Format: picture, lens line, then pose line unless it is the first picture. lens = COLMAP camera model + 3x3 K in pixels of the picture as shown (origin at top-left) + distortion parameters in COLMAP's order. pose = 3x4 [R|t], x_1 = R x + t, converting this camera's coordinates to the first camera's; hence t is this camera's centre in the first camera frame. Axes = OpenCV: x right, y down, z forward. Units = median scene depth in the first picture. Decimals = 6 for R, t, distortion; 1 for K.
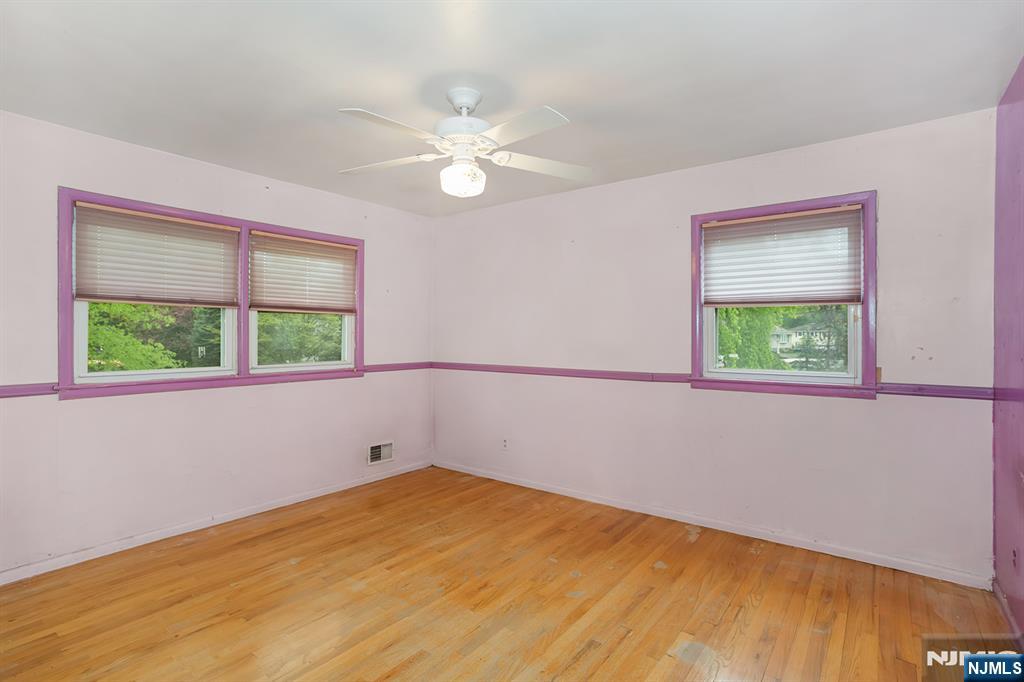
lens RADIAL K [[497.0, 0, 509.9], [0, 497.0, 336.5], [0, 0, 1]] dist [-0.001199, 0.000141]
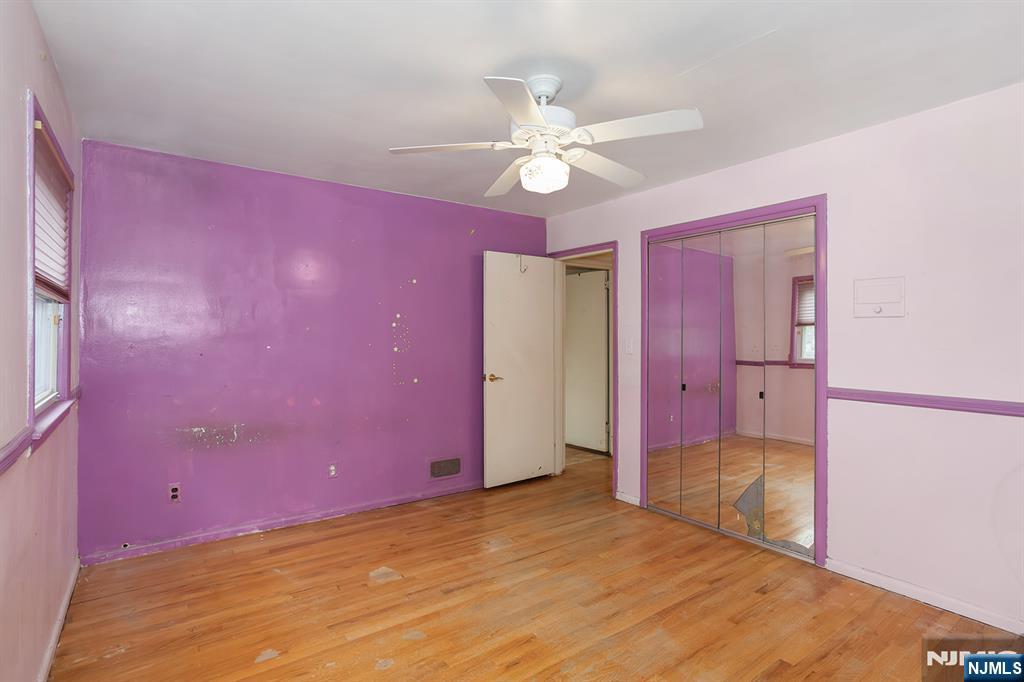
lens RADIAL K [[497.0, 0, 509.9], [0, 497.0, 336.5], [0, 0, 1]] dist [-0.001199, 0.000141]
pose [[-0.957768, -0.005671, 0.287485, -0.290836], [-0.003264, 0.999956, 0.008850, -0.022054], [-0.287522, 0.007537, -0.957744, 1.861770]]
